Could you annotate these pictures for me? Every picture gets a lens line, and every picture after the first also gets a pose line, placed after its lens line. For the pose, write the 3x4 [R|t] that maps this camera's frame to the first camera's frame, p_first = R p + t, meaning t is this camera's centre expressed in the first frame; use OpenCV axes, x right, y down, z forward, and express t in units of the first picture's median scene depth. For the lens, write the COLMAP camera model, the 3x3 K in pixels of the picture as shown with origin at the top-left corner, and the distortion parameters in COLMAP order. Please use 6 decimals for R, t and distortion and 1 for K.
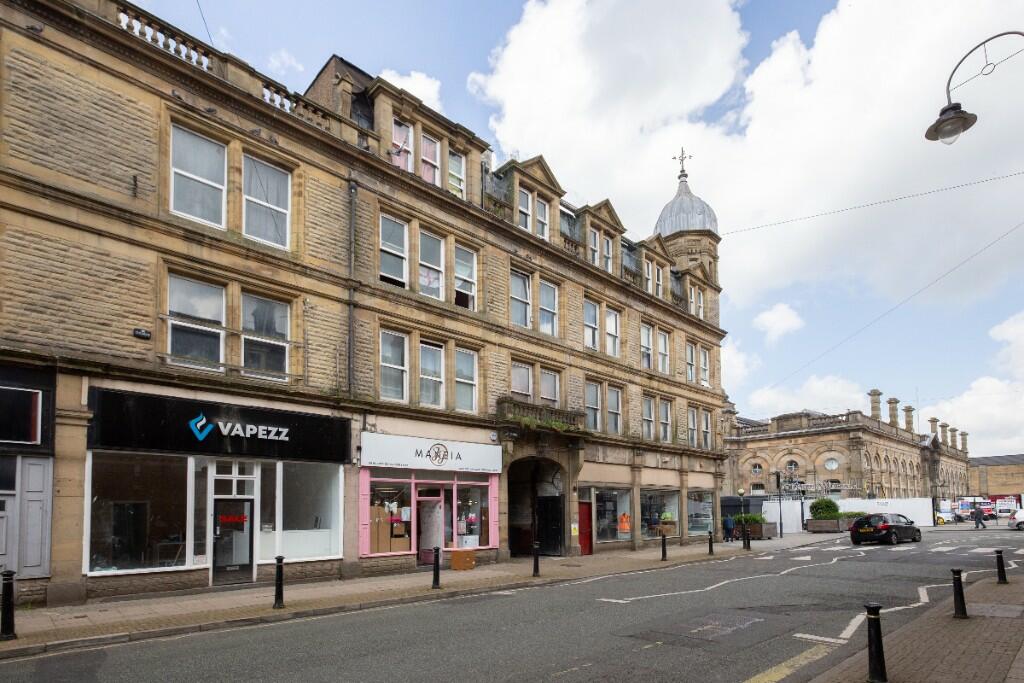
lens RADIAL K [[523.4, 0, 512.0], [0, 523.4, 341.5], [0, 0, 1]] dist [0.001617, -0.000794]
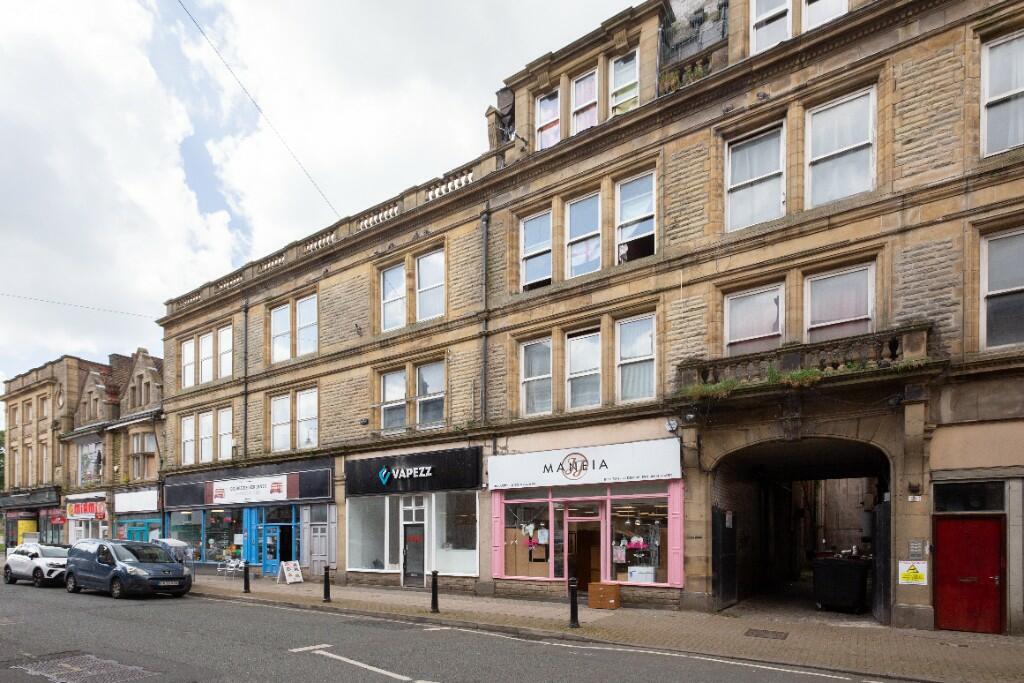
lens RADIAL K [[605.8, 0, 511.7], [0, 605.8, 384.8], [0, 0, 1]] dist [0.015385, -0.000793]
pose [[0.156666, -0.228001, -0.960974, 0.860491], [0.307084, 0.936008, -0.172014, 0.251645], [0.938699, -0.268151, 0.216656, 0.805754]]
